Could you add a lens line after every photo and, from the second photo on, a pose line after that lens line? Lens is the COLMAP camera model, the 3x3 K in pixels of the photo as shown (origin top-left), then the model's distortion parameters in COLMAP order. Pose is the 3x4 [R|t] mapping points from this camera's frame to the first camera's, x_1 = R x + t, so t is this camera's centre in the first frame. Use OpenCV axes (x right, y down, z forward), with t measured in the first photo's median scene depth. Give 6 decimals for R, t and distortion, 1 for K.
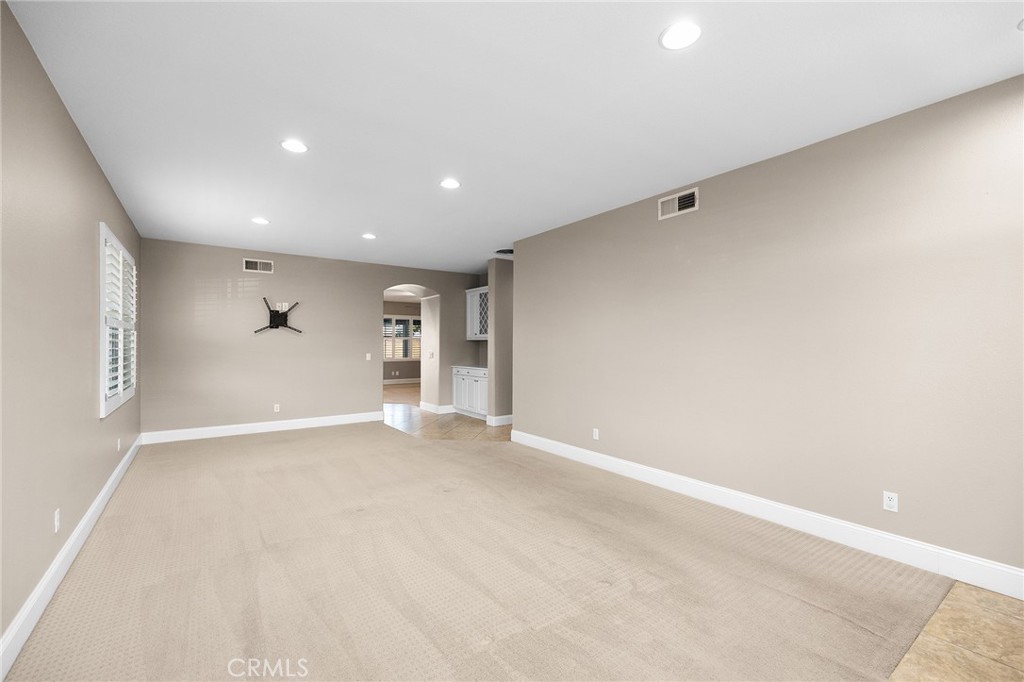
lens RADIAL K [[434.6, 0, 506.1], [0, 434.6, 347.3], [0, 0, 1]] dist [0.000692, 0.000202]
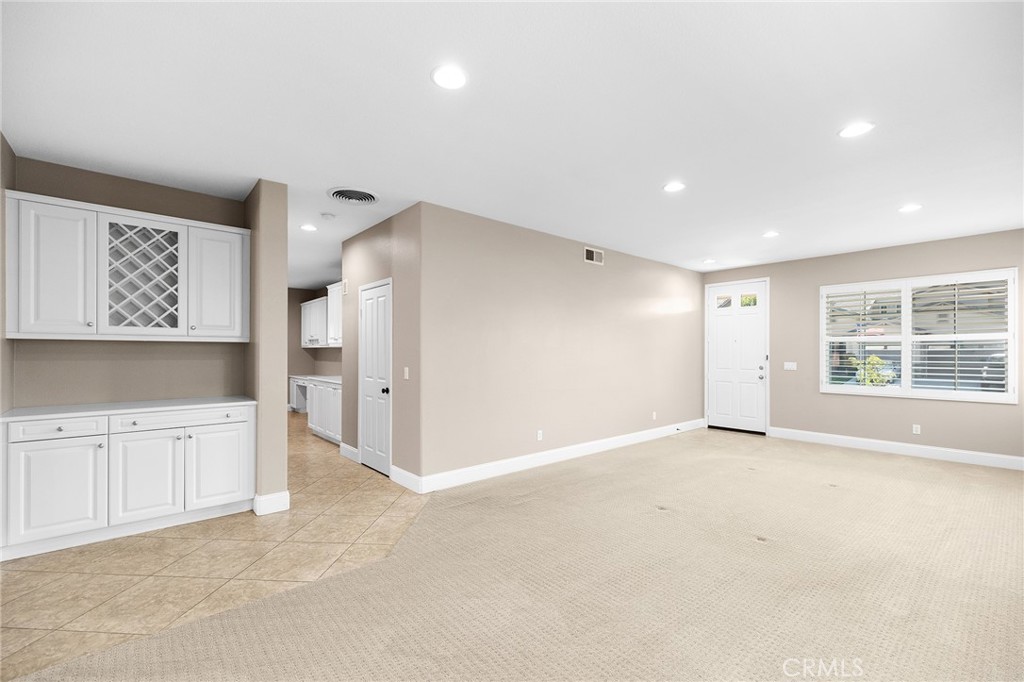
lens RADIAL K [[434.6, 0, 506.1], [0, 434.6, 347.3], [0, 0, 1]] dist [0.000692, 0.000202]
pose [[-0.084465, 0.000855, 0.996426, -0.859263], [-0.001733, 0.999998, -0.001005, -0.017430], [-0.996425, -0.001812, -0.084463, 1.174830]]
